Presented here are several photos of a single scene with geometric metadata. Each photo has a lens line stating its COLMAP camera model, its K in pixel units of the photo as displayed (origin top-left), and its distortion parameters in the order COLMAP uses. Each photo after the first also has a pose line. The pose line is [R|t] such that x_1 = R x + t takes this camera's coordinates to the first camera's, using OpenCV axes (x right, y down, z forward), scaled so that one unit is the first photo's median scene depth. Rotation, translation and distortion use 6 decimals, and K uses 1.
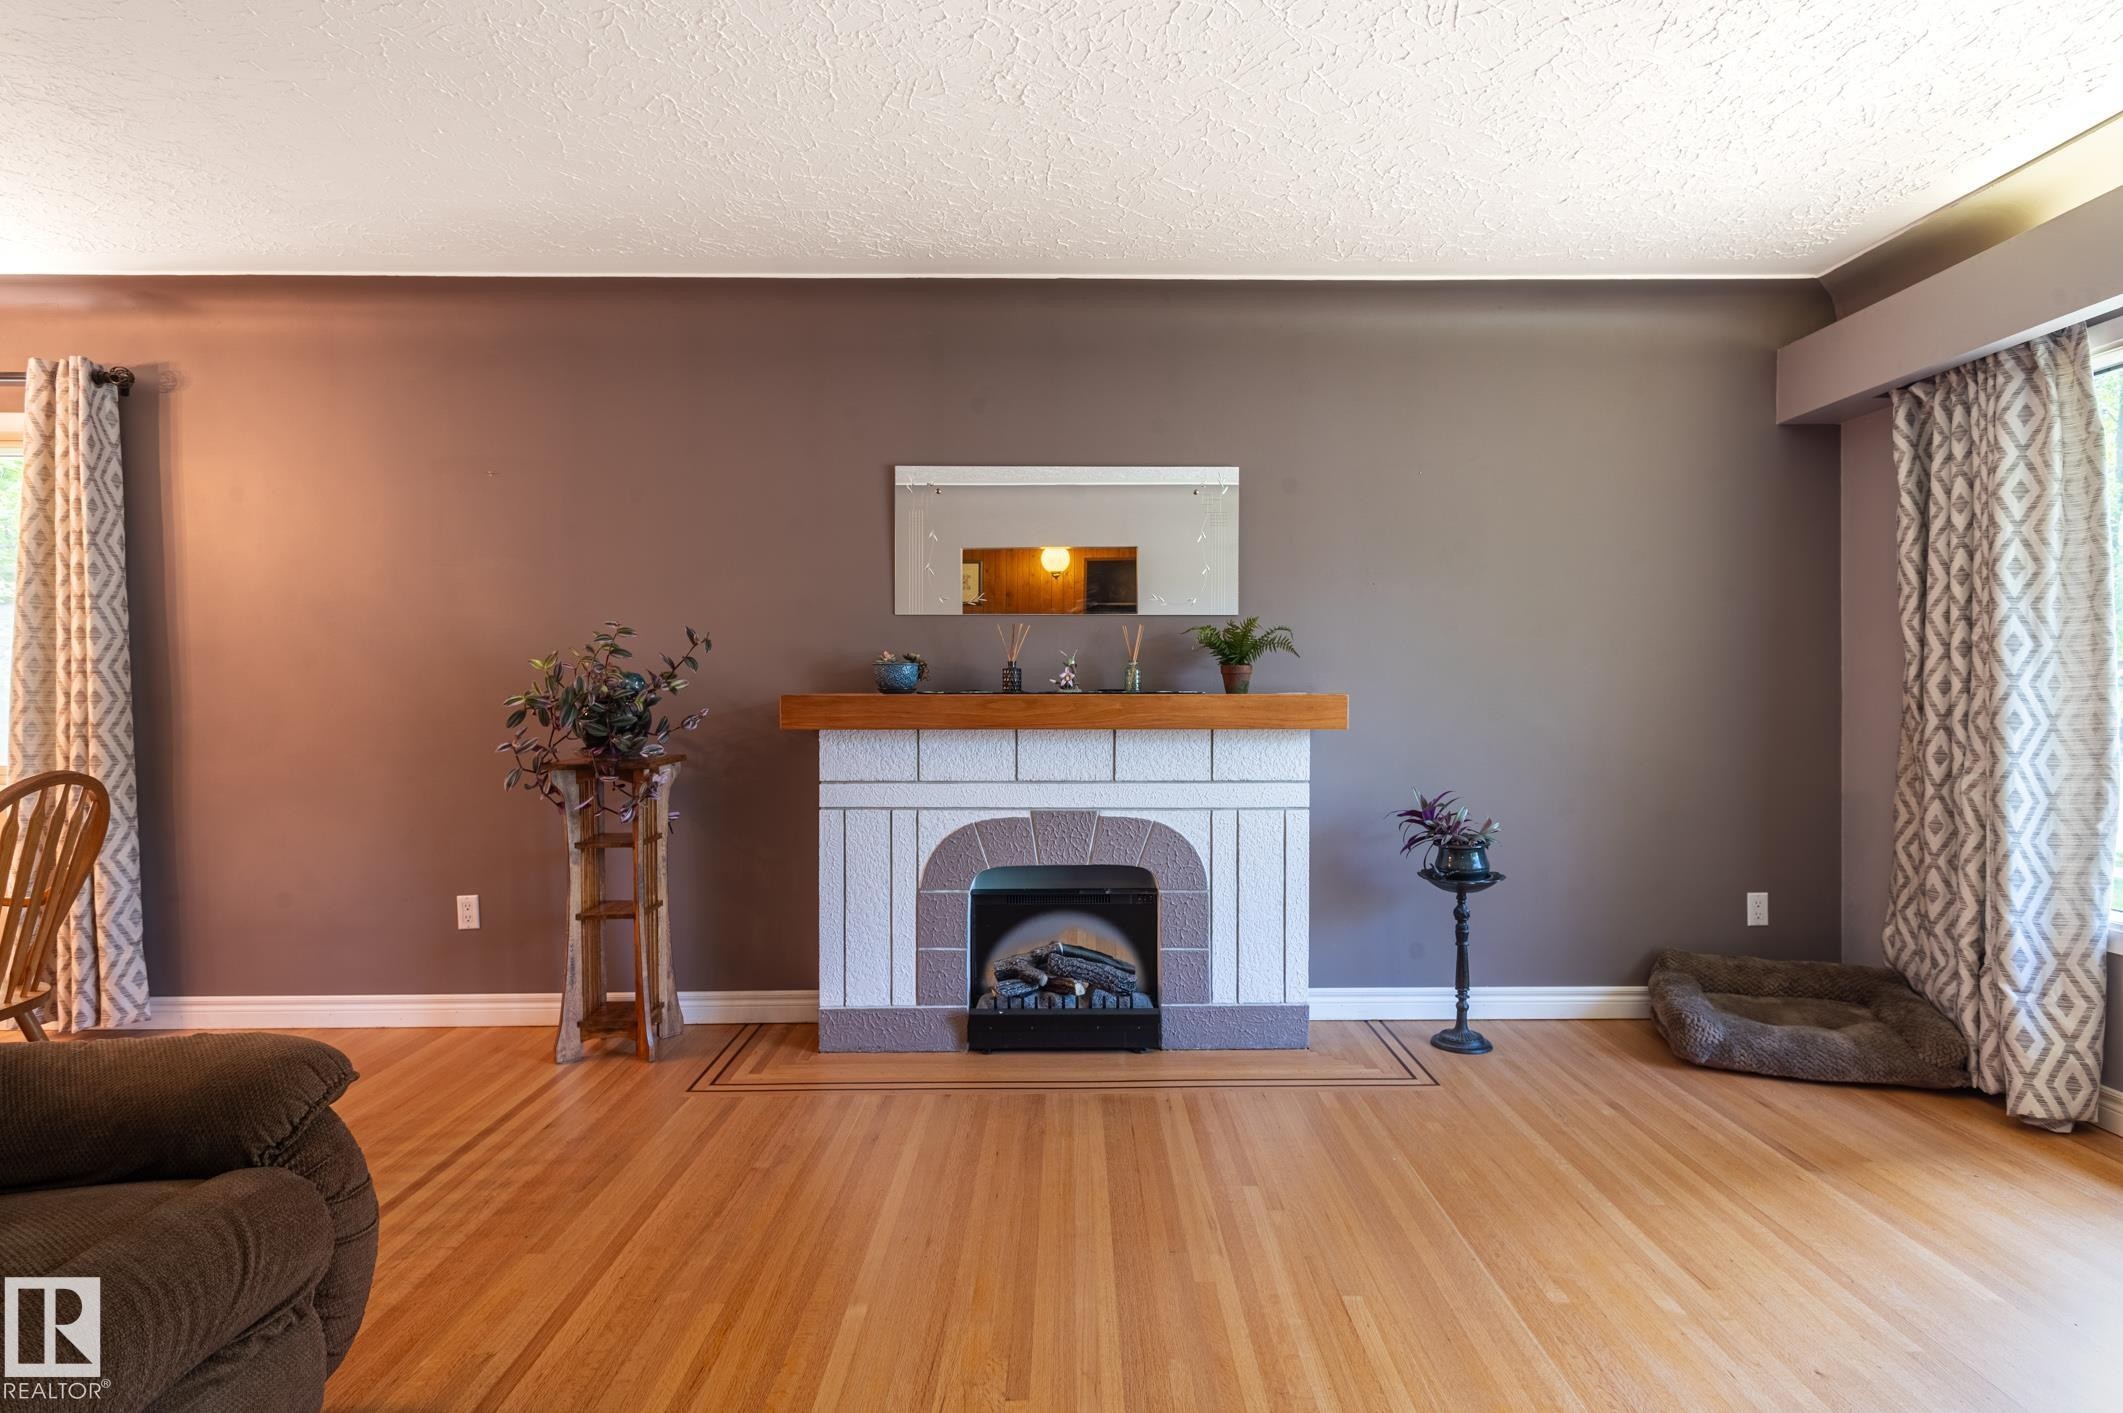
lens RADIAL K [[1141.3, 0, 1070.9], [0, 1141.3, 703.2], [0, 0, 1]] dist [0.023253, 0.000780]
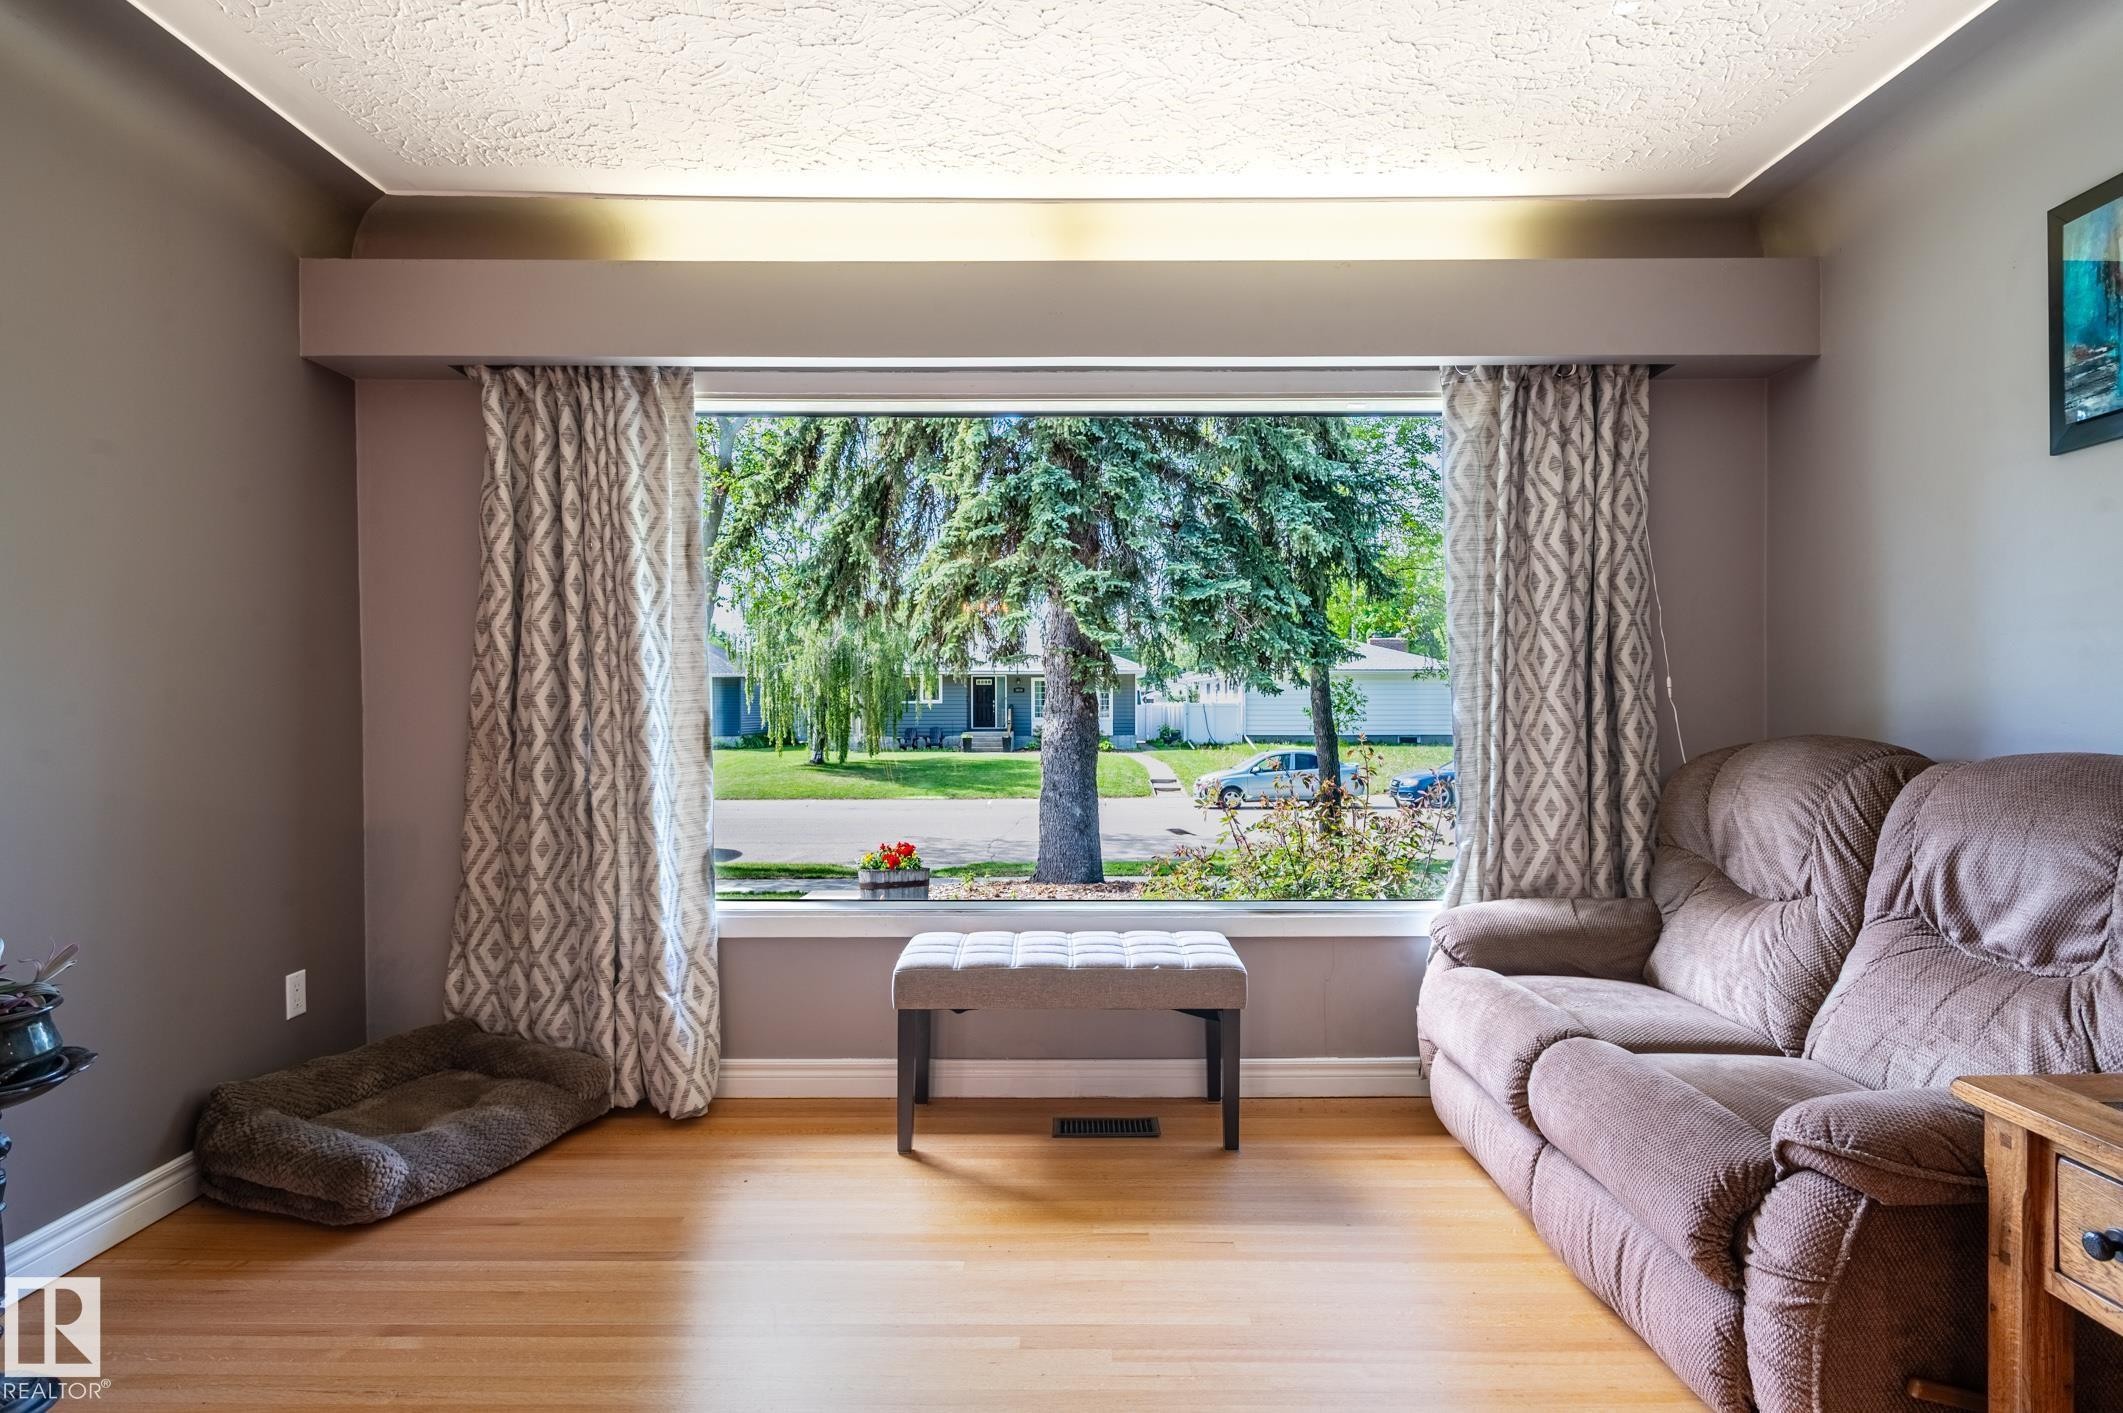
lens RADIAL K [[1141.3, 0, 1055.9], [0, 1141.3, 709.7], [0, 0, 1]] dist [0.023253, 0.000780]
pose [[0.010806, -0.007304, 0.999915, -0.187322], [0.012845, 0.999892, 0.007165, -0.008068], [-0.999859, 0.012767, 0.010899, 0.608321]]
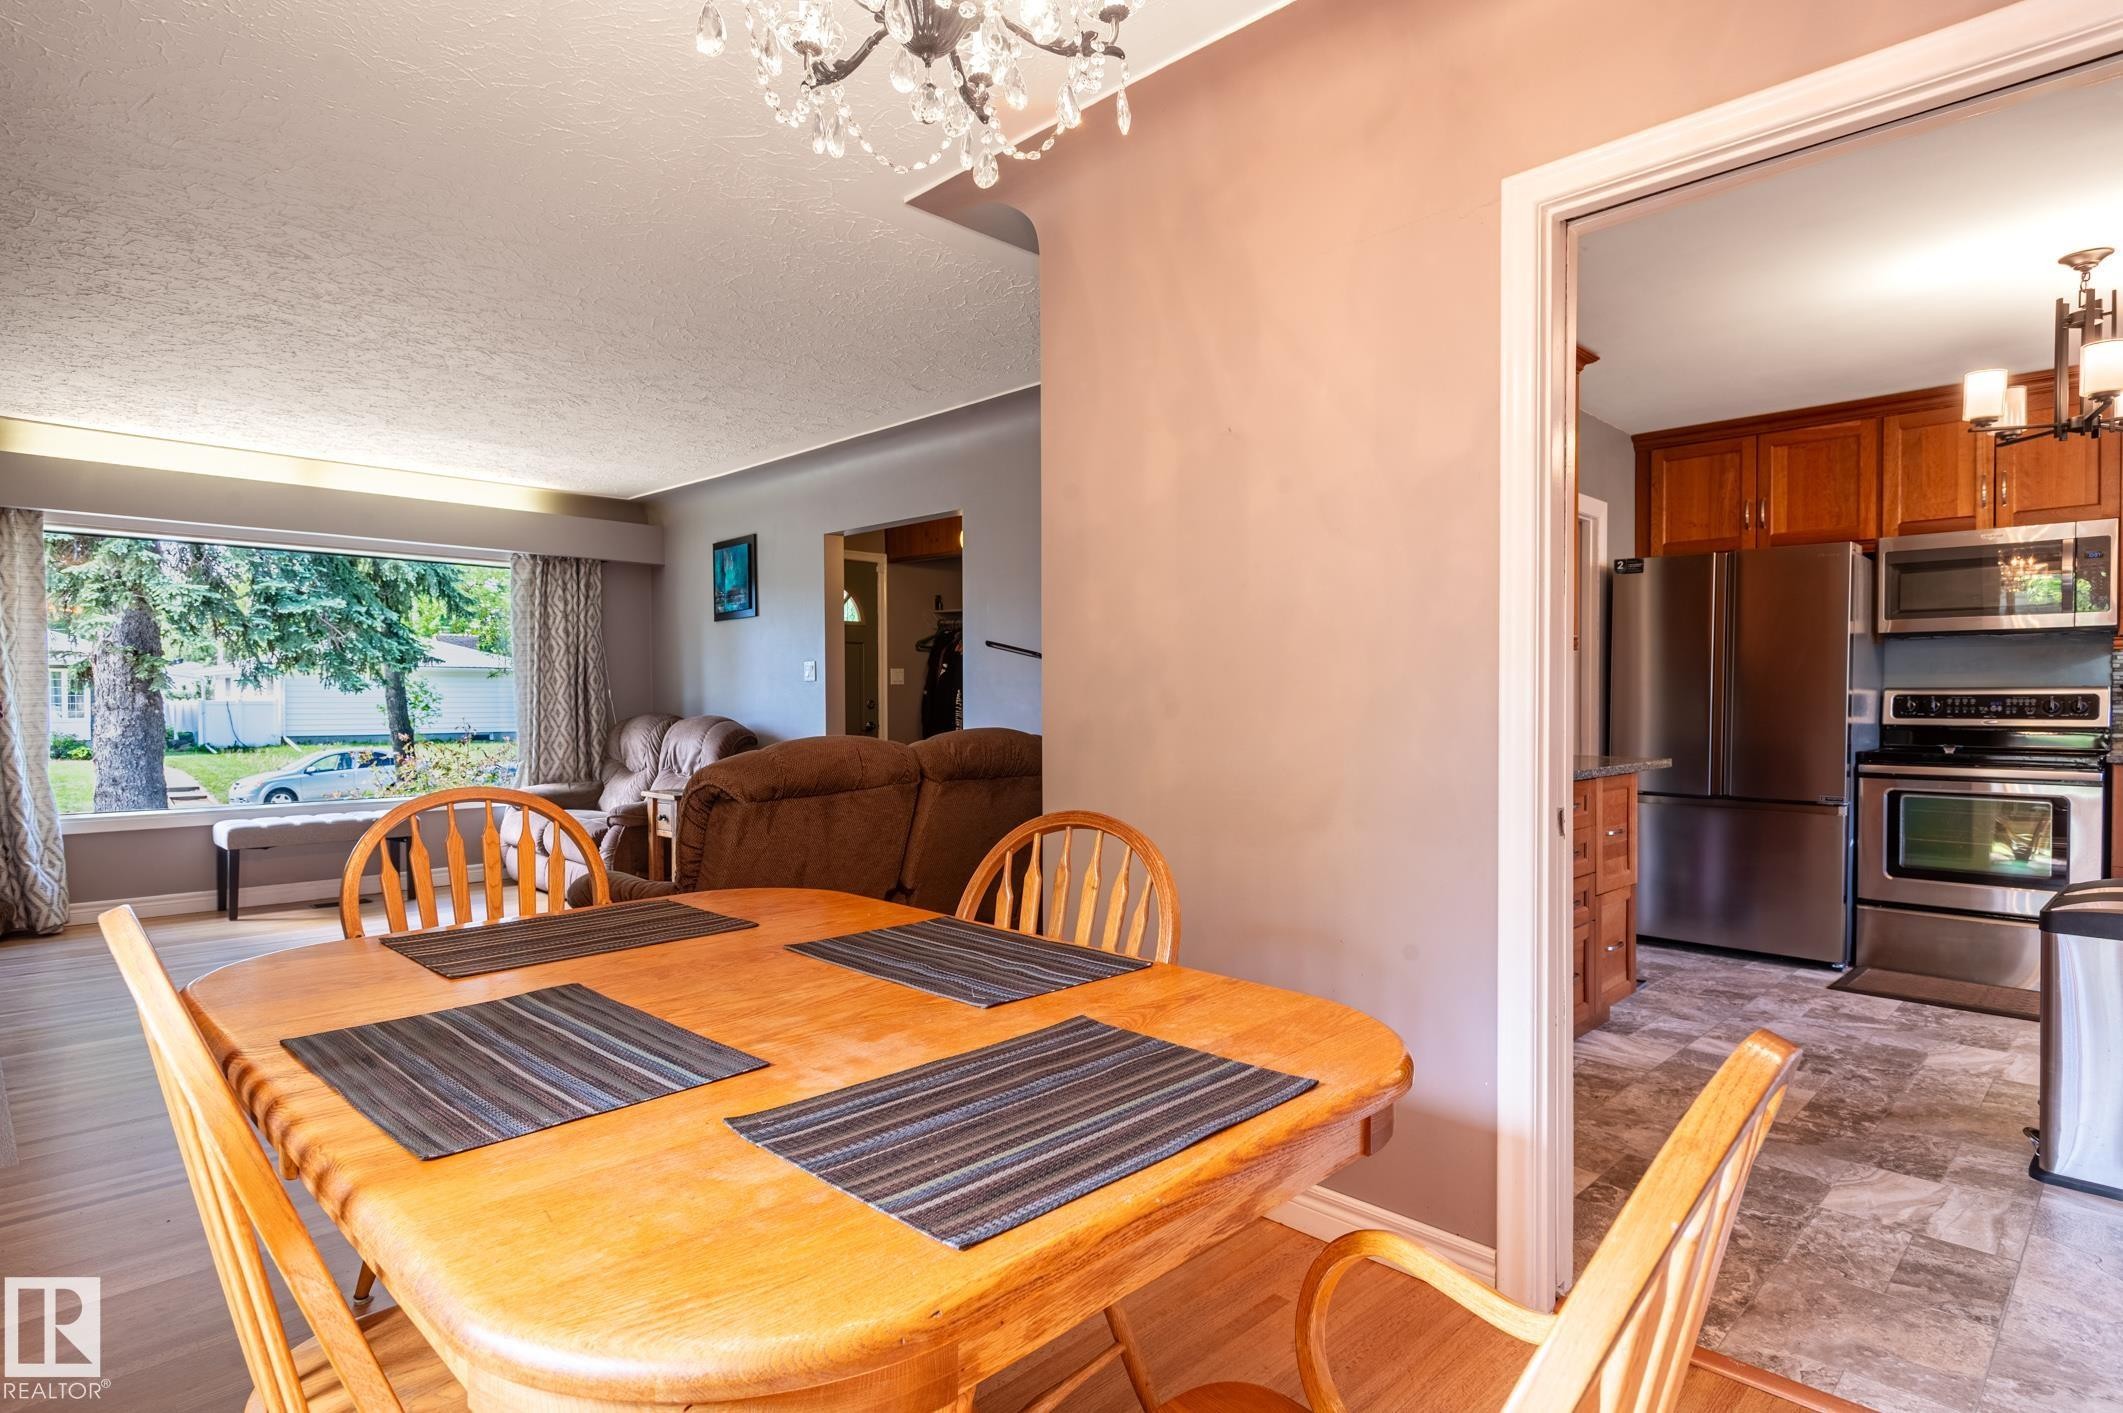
lens RADIAL K [[1141.3, 0, 1072.3], [0, 1141.3, 719.5], [0, 0, 1]] dist [0.023253, 0.000780]
pose [[-0.693111, -0.013363, 0.720707, -1.519221], [0.004735, 0.999722, 0.023090, -0.010306], [-0.720815, 0.019416, -0.692855, 1.031850]]
